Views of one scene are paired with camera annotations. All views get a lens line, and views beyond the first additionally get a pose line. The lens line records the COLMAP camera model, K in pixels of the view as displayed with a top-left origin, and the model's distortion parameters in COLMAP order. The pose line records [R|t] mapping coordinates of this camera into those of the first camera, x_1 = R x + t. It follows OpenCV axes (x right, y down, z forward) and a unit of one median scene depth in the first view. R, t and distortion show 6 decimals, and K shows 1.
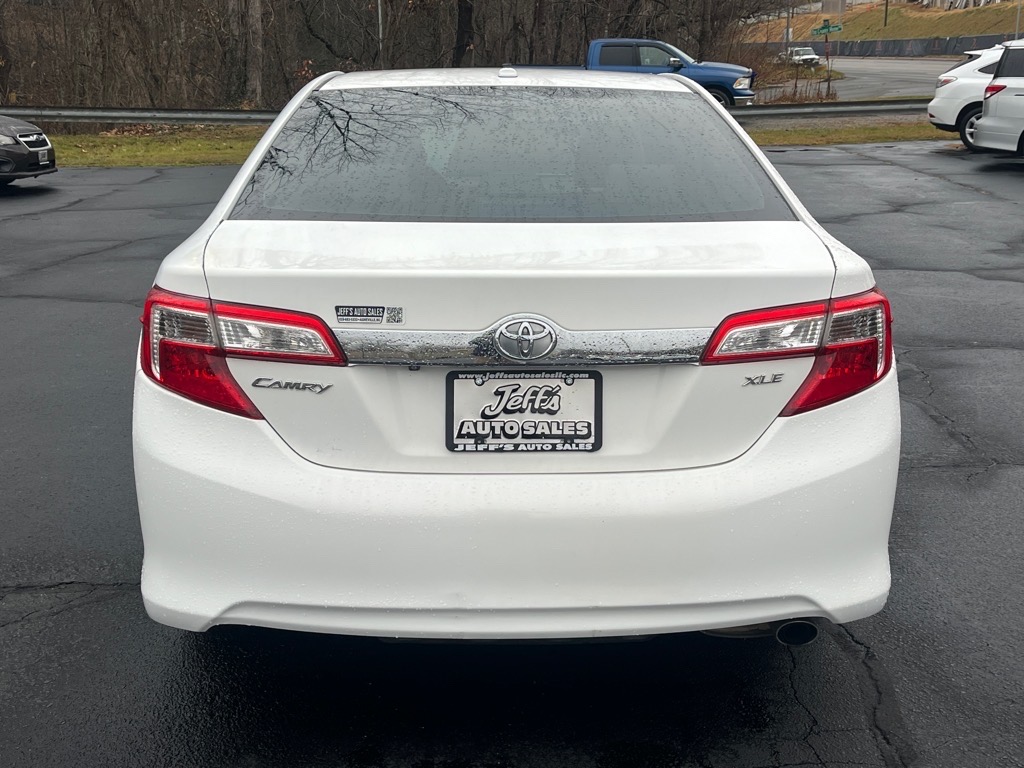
lens RADIAL K [[1273.9, 0, 512.0], [0, 1273.9, 384.0], [0, 0, 1]] dist [0.153663, -0.470632]
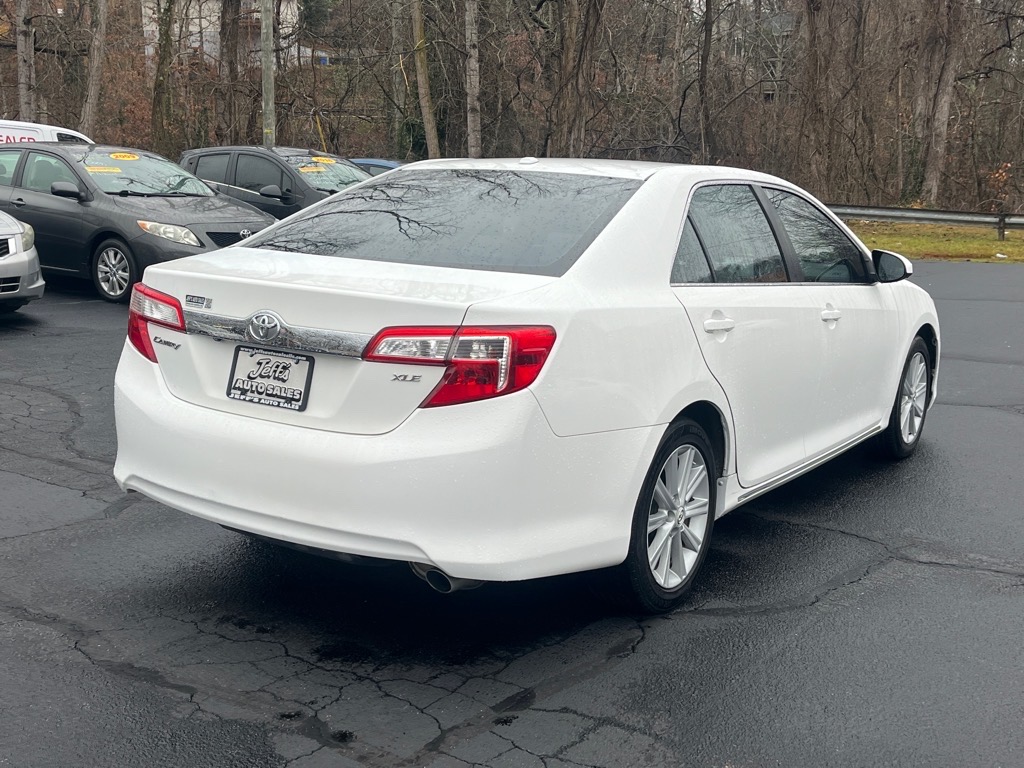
lens RADIAL K [[1273.9, 0, 512.0], [0, 1273.9, 384.0], [0, 0, 1]] dist [0.153663, -0.470632]
pose [[0.802248, 0.124472, -0.583871, 1.097571], [-0.168559, 0.985457, -0.021518, 0.013347], [0.572701, 0.115679, 0.811561, -0.039206]]
